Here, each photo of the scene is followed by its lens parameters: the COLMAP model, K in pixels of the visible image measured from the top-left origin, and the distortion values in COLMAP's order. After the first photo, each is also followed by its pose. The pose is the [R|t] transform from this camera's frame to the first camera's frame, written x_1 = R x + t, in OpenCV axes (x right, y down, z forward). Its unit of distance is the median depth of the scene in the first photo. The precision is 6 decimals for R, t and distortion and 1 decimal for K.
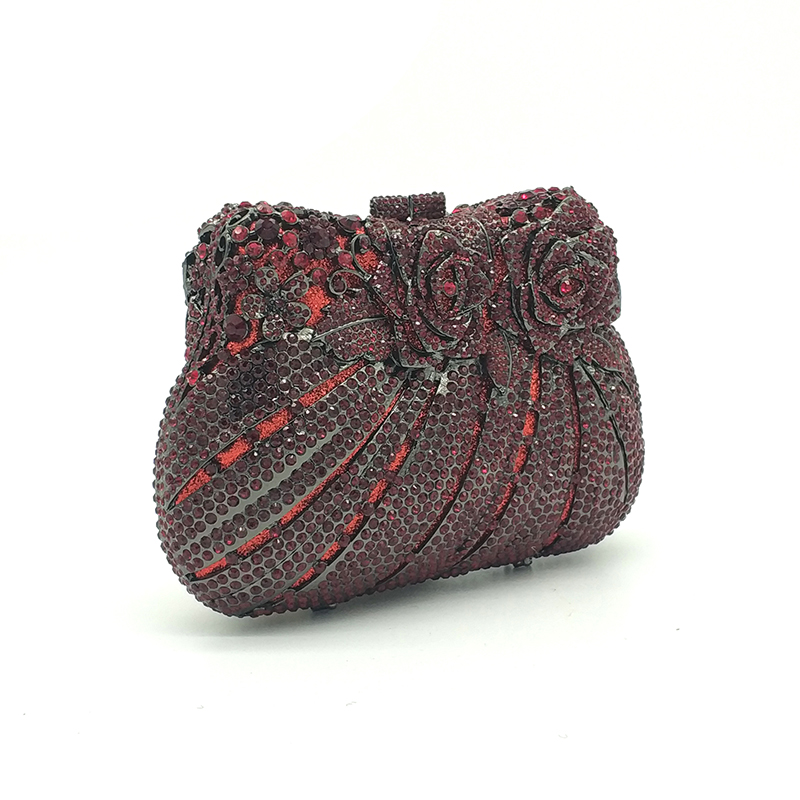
lens RADIAL K [[1378.7, 0, 400.0], [0, 1378.7, 400.0], [0, 0, 1]] dist [0.130449, -0.019068]
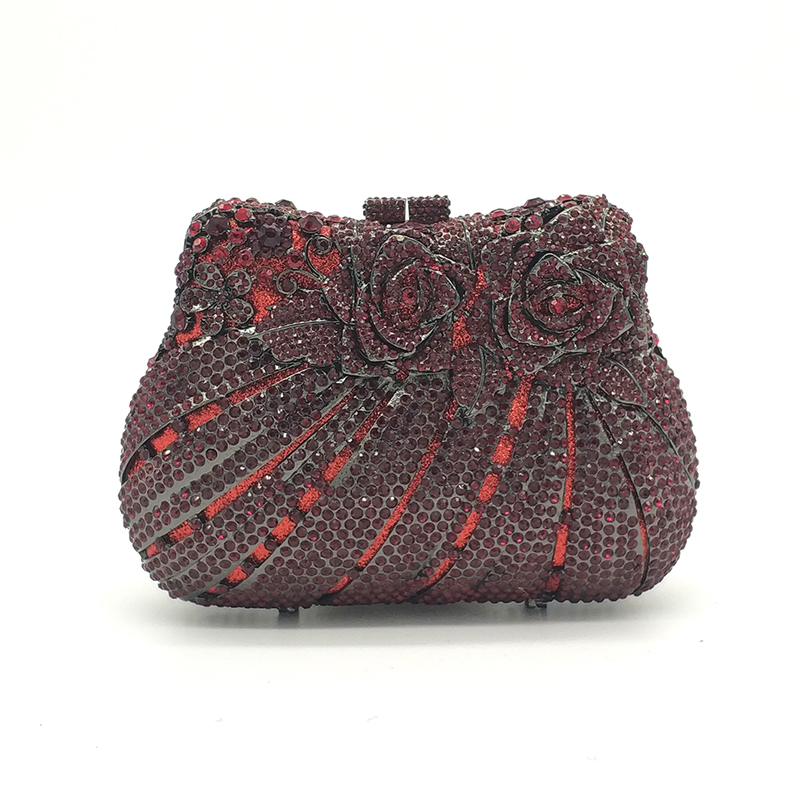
lens RADIAL K [[1378.7, 0, 400.0], [0, 1378.7, 400.0], [0, 0, 1]] dist [0.130449, -0.019068]
pose [[0.876630, 0.099736, -0.470715, 0.471566], [-0.104557, 0.994391, 0.015972, -0.024574], [0.469668, 0.035215, 0.882141, 0.165196]]
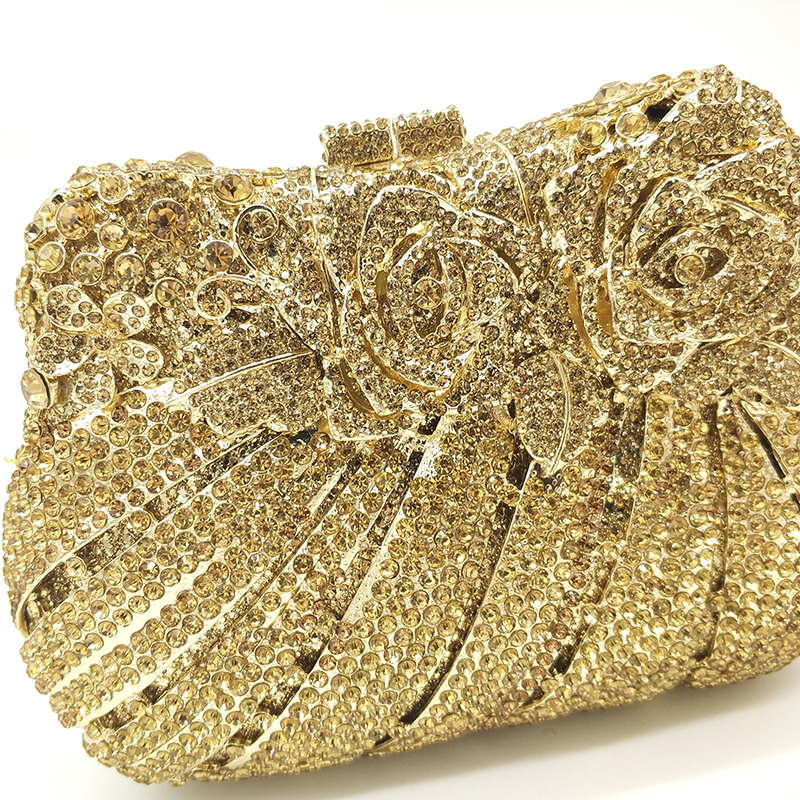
lens RADIAL K [[829.5, 0, 368.7], [0, 829.5, 424.7], [0, 0, 1]] dist [0.125807, -0.312232]
pose [[0.897862, 0.041290, -0.438337, 0.156407], [0.046240, 0.981243, 0.187145, -0.090531], [0.437842, -0.188299, 0.879112, 0.681387]]
